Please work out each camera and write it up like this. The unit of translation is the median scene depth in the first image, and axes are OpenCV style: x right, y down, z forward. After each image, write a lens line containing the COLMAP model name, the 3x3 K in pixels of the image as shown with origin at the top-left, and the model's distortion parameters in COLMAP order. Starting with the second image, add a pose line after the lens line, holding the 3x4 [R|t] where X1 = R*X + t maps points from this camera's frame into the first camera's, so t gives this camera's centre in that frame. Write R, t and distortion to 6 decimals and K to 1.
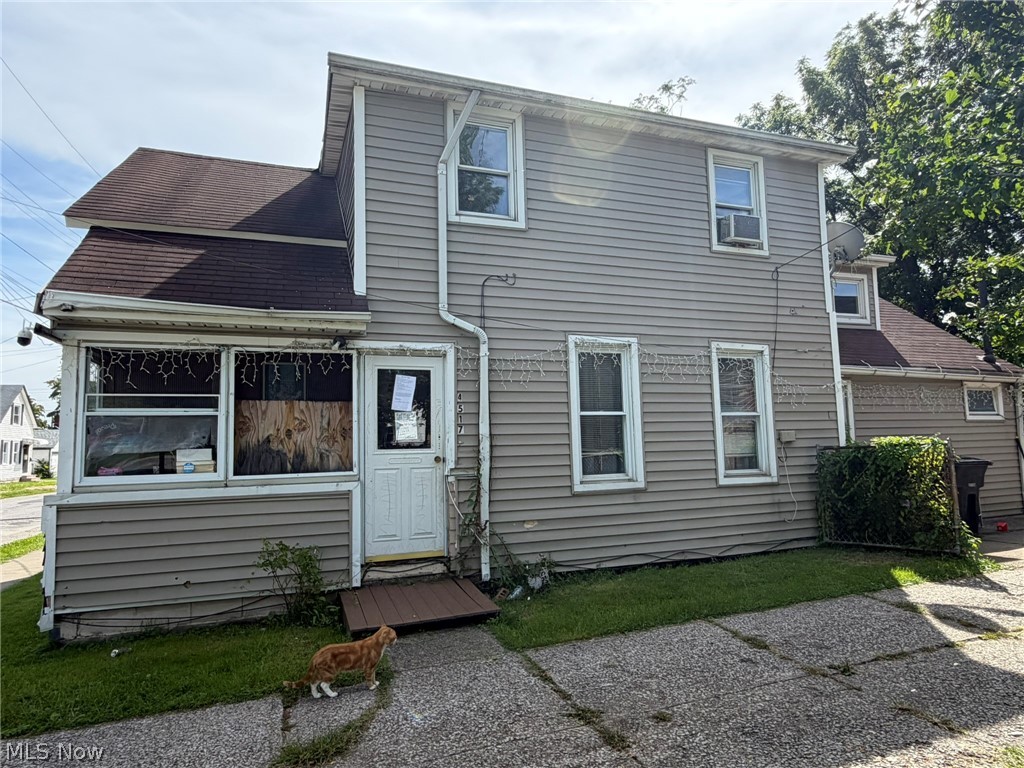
lens RADIAL K [[607.0, 0, 510.3], [0, 607.0, 385.1], [0, 0, 1]] dist [-0.003889, 0.007416]
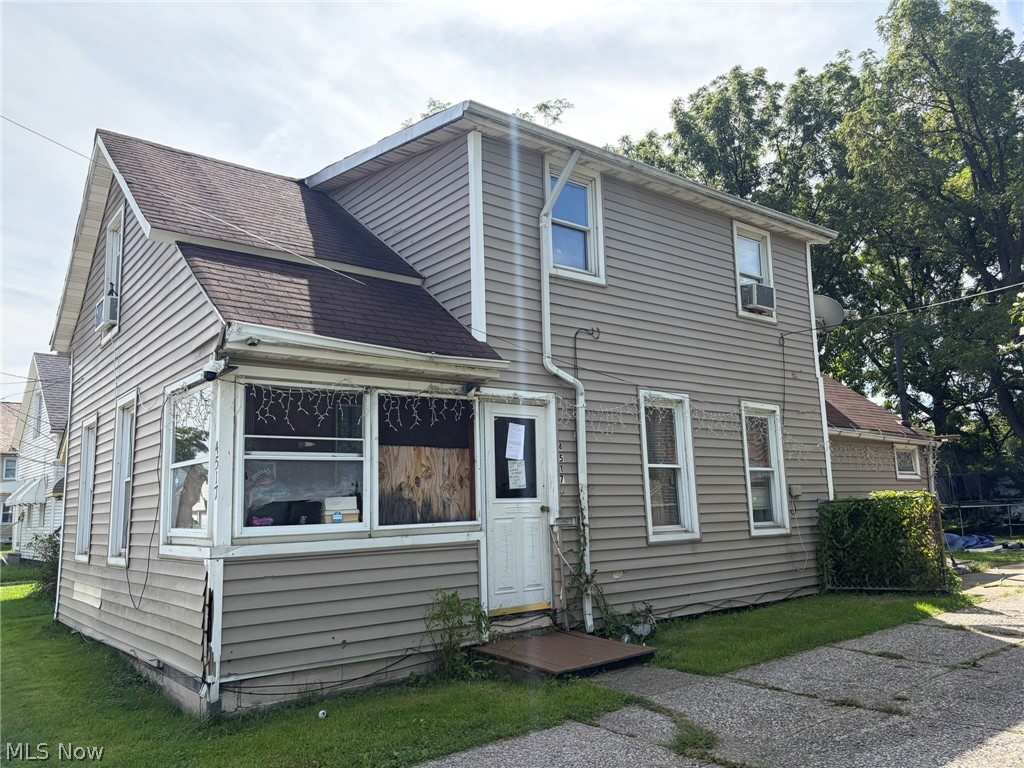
lens RADIAL K [[768.6, 0, 511.1], [0, 768.6, 380.1], [0, 0, 1]] dist [0.050597, -0.036336]
pose [[0.947738, 0.049728, 0.315152, -0.562585], [-0.027133, 0.996763, -0.075684, 0.007704], [-0.317895, 0.063178, 0.946019, -0.186509]]
